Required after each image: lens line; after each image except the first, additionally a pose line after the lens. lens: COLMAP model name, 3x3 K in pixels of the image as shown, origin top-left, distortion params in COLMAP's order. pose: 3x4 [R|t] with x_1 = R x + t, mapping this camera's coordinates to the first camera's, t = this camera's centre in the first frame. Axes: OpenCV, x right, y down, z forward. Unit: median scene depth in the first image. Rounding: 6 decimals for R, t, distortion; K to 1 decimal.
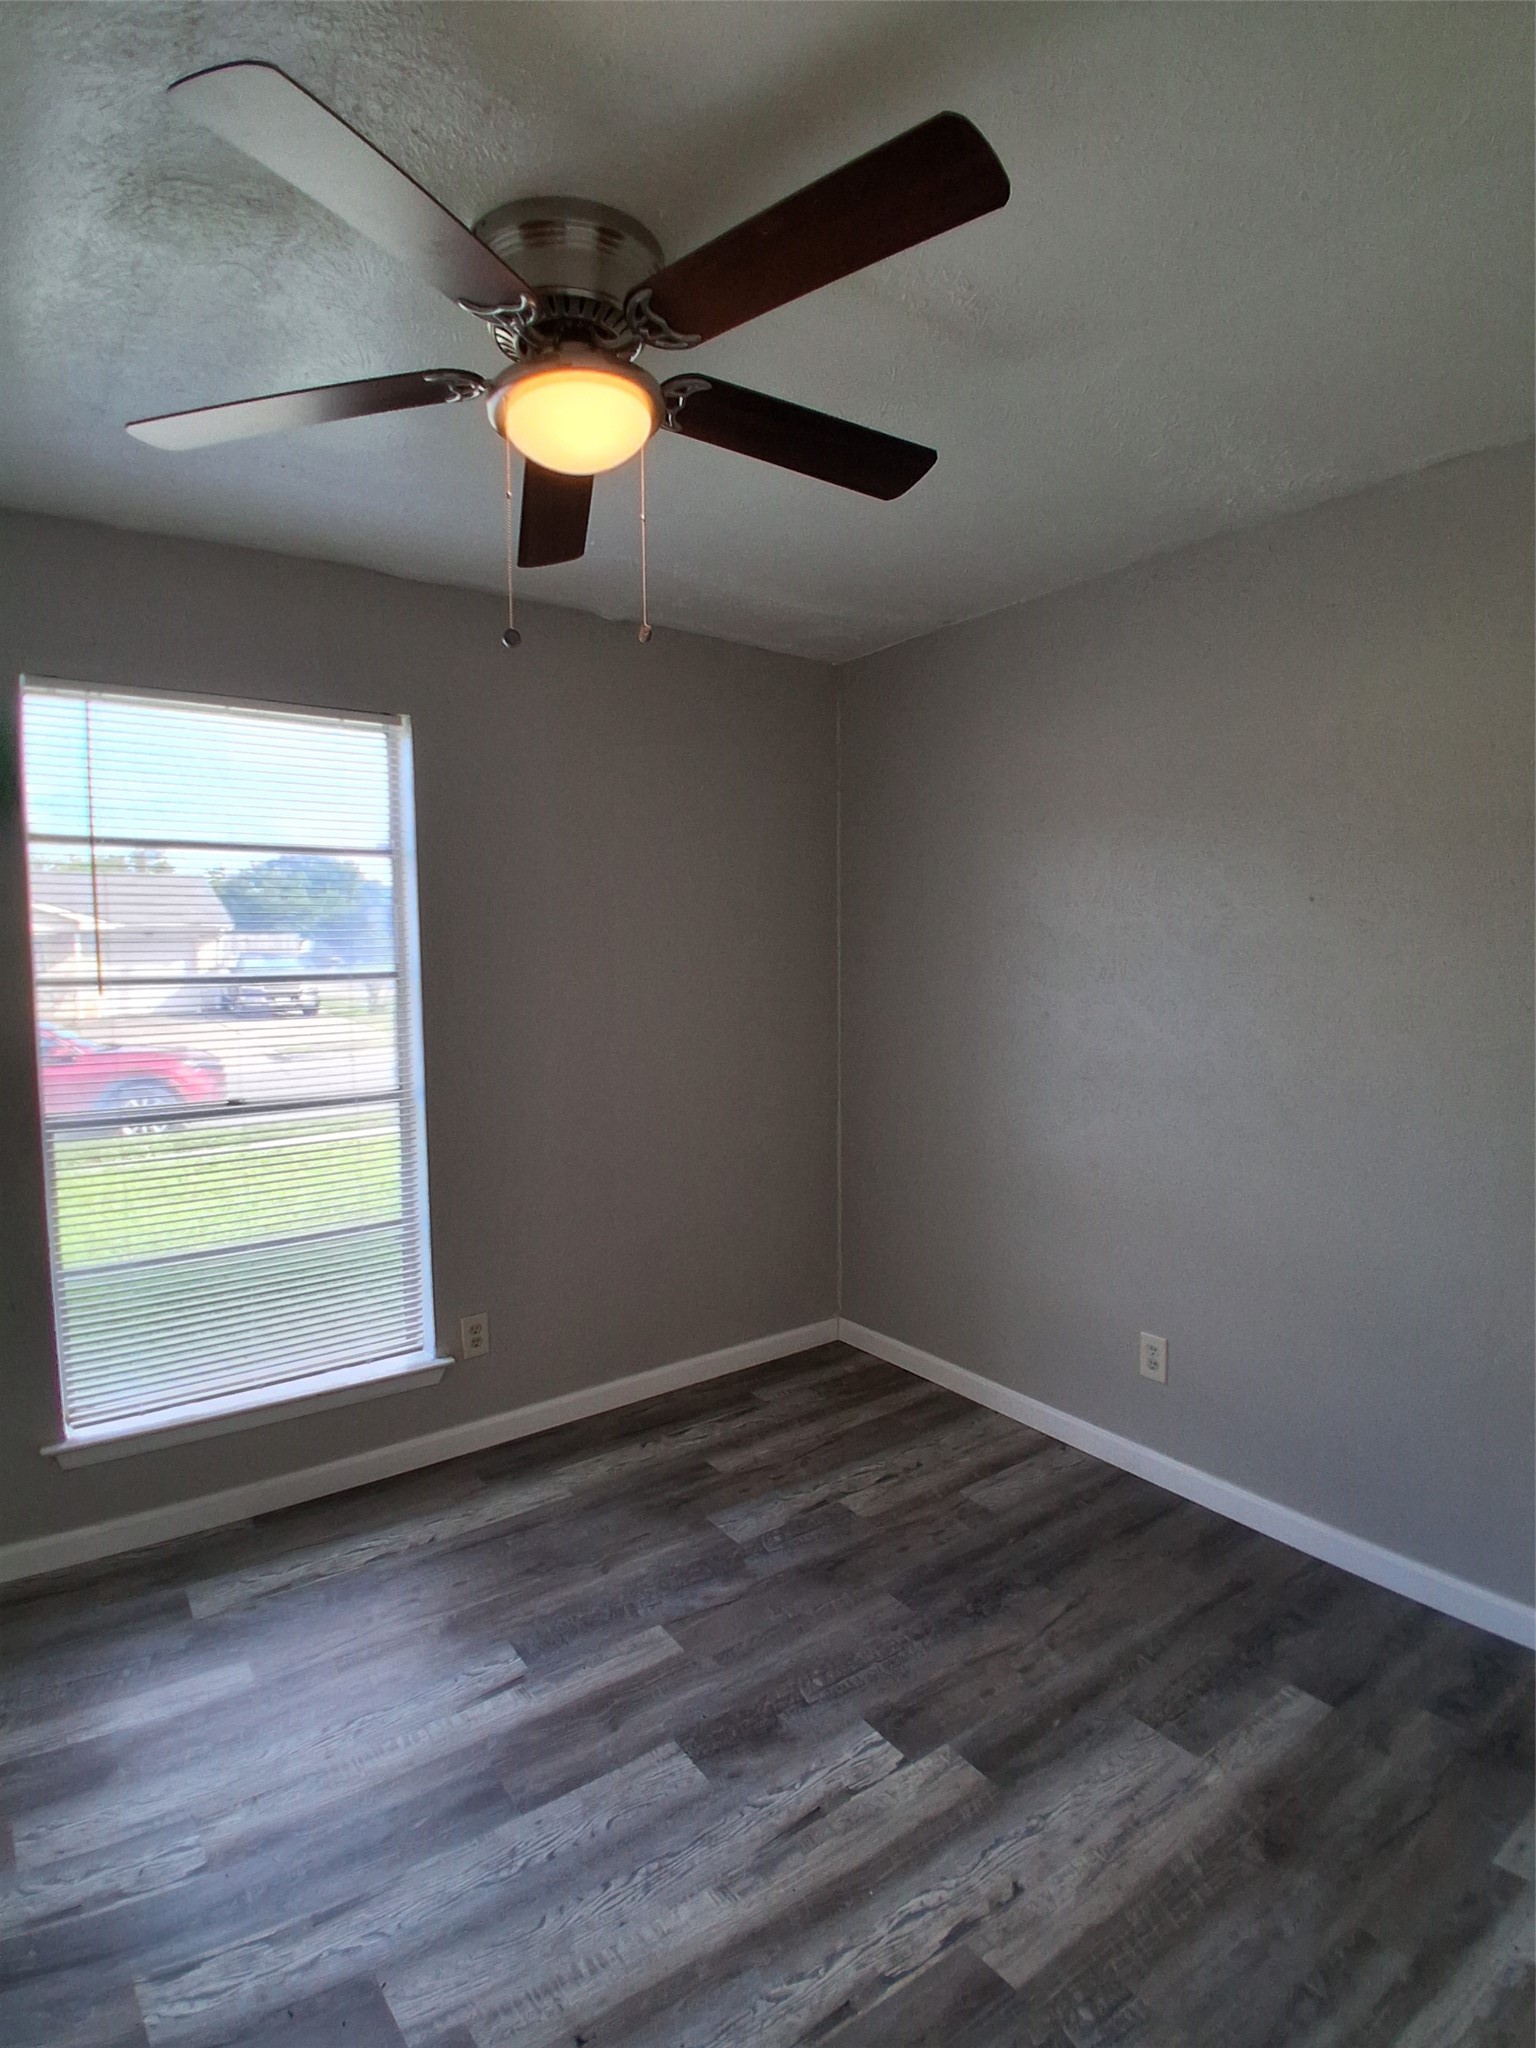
lens RADIAL K [[1017.2, 0, 760.4], [0, 1017.2, 1038.1], [0, 0, 1]] dist [-0.011887, -0.035926]
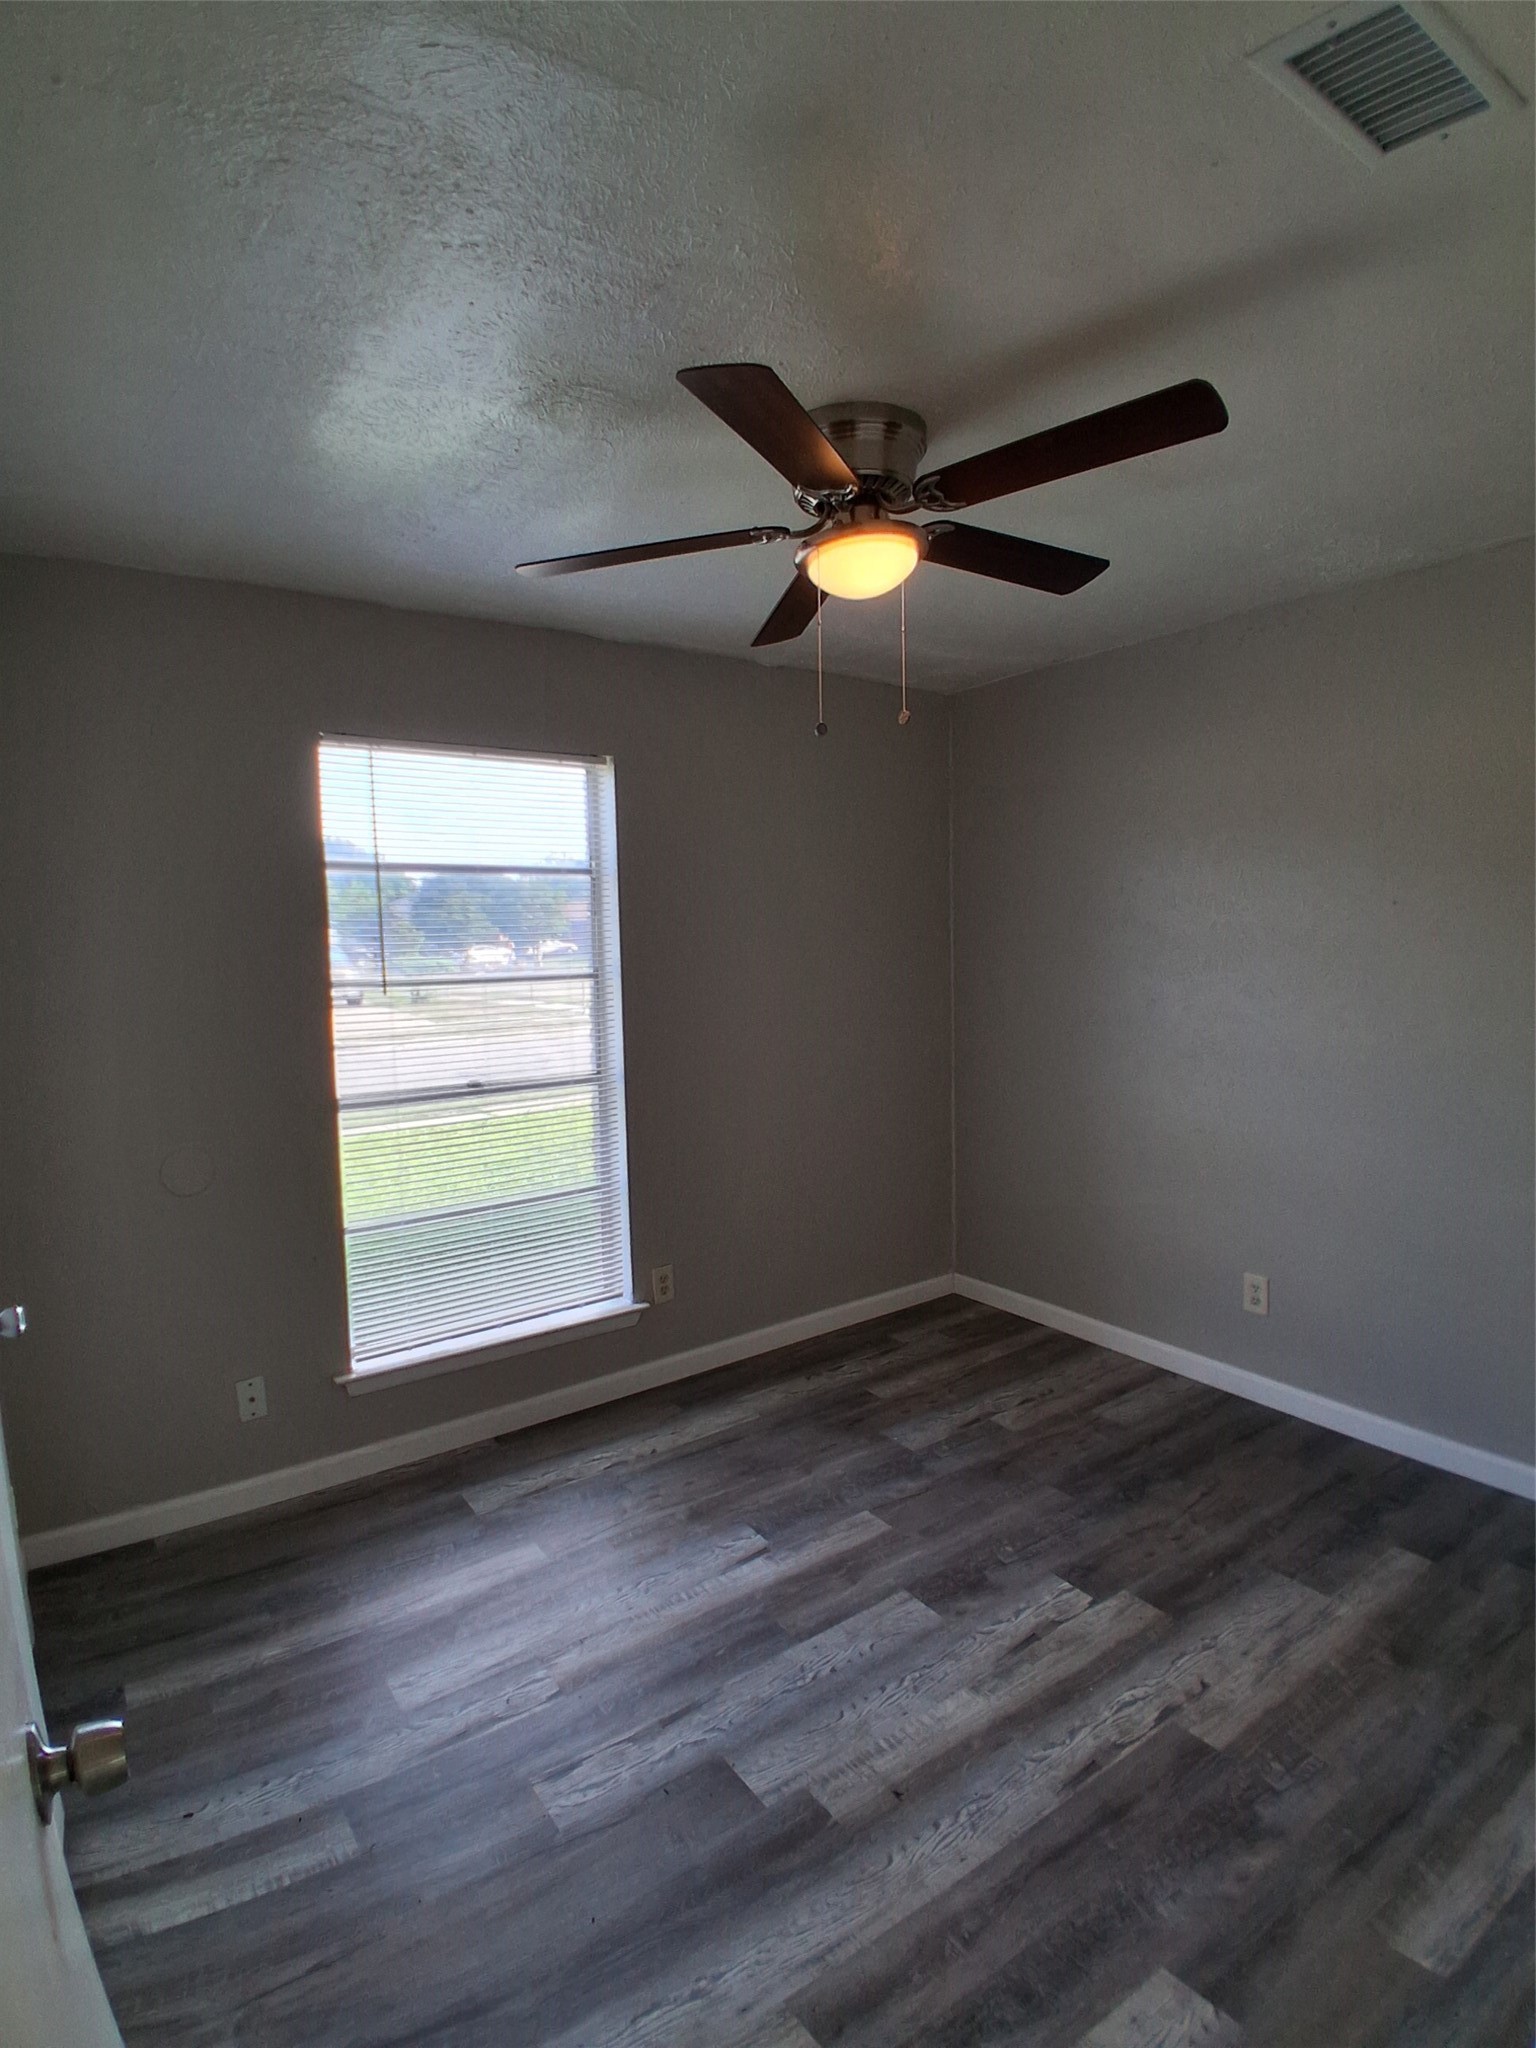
lens RADIAL K [[1019.2, 0, 755.8], [0, 1019.2, 1024.4], [0, 0, 1]] dist [0.016421, -0.053501]
pose [[0.999914, -0.009102, -0.009485, -0.224691], [0.009068, 0.999952, -0.003672, -0.000788], [0.009518, 0.003586, 0.999948, -0.242234]]
